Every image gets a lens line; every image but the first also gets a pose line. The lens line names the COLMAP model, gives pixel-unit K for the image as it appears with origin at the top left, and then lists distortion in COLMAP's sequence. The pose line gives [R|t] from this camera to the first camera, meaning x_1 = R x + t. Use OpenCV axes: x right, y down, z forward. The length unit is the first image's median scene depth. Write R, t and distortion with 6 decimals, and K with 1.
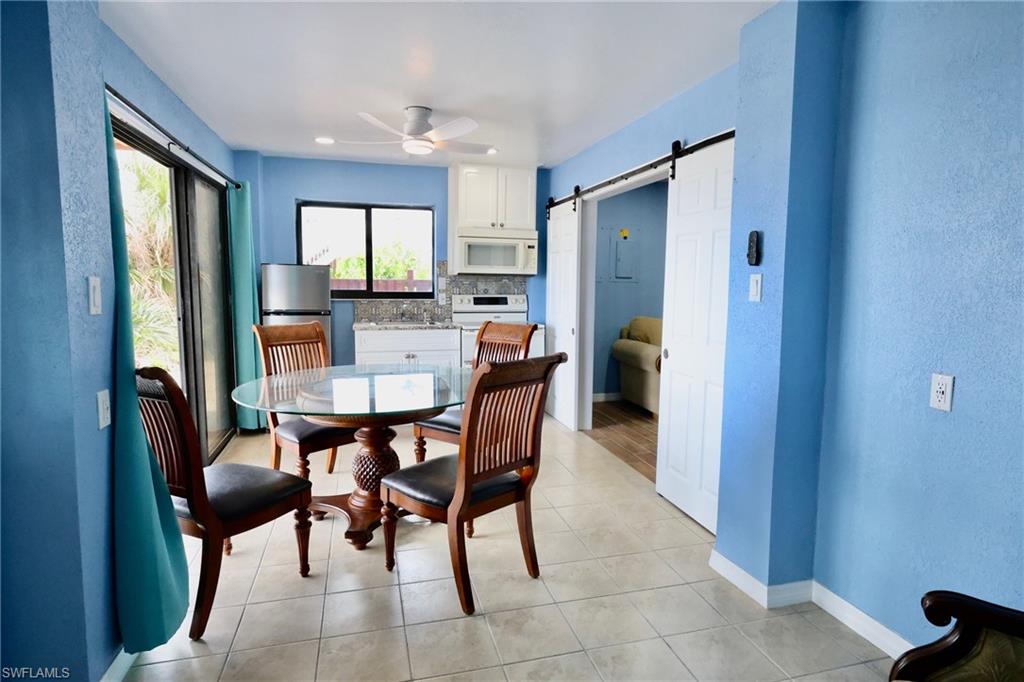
lens RADIAL K [[563.7, 0, 512.0], [0, 563.7, 341.0], [0, 0, 1]] dist [0.001791, 0.000205]
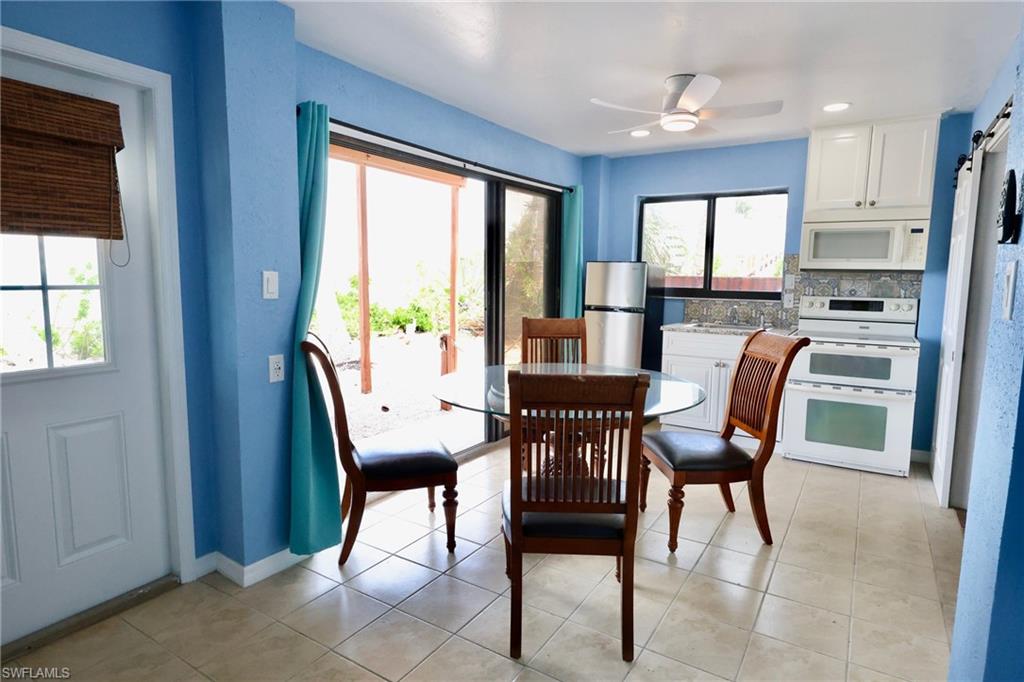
lens RADIAL K [[563.7, 0, 512.0], [0, 563.7, 341.0], [0, 0, 1]] dist [0.001791, 0.000205]
pose [[0.682010, 0.083881, -0.726517, 0.210838], [-0.083126, 0.995854, 0.036945, -0.013872], [0.726604, 0.035196, 0.686155, 0.154650]]
